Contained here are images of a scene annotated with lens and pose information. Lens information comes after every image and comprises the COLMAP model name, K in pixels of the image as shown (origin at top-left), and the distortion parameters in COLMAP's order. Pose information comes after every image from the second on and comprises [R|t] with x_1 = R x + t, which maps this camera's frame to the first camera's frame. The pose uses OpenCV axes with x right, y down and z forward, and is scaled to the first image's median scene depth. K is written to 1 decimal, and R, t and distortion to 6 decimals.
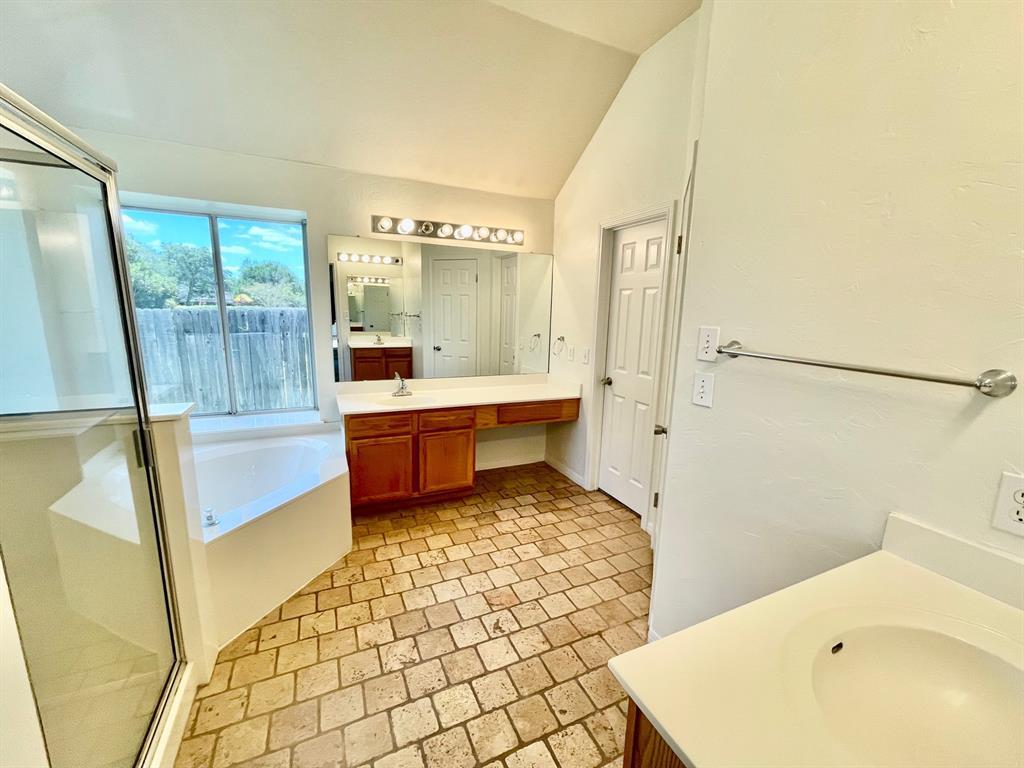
lens RADIAL K [[415.3, 0, 509.9], [0, 415.3, 384.7], [0, 0, 1]] dist [0.002310, 0.000246]
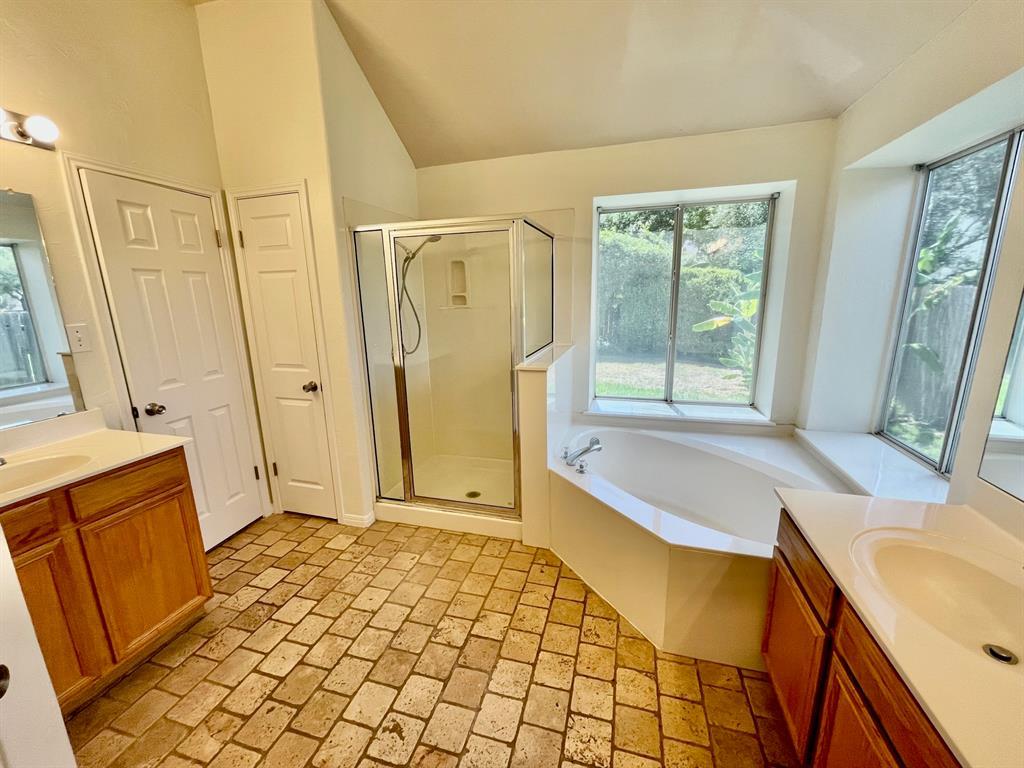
lens RADIAL K [[415.3, 0, 512.4], [0, 415.3, 391.8], [0, 0, 1]] dist [0.002310, 0.000246]
pose [[-0.652996, 0.157182, -0.740871, 0.299528], [-0.132649, 0.939369, 0.316211, -0.255181], [0.745654, 0.304760, -0.592554, 1.460771]]
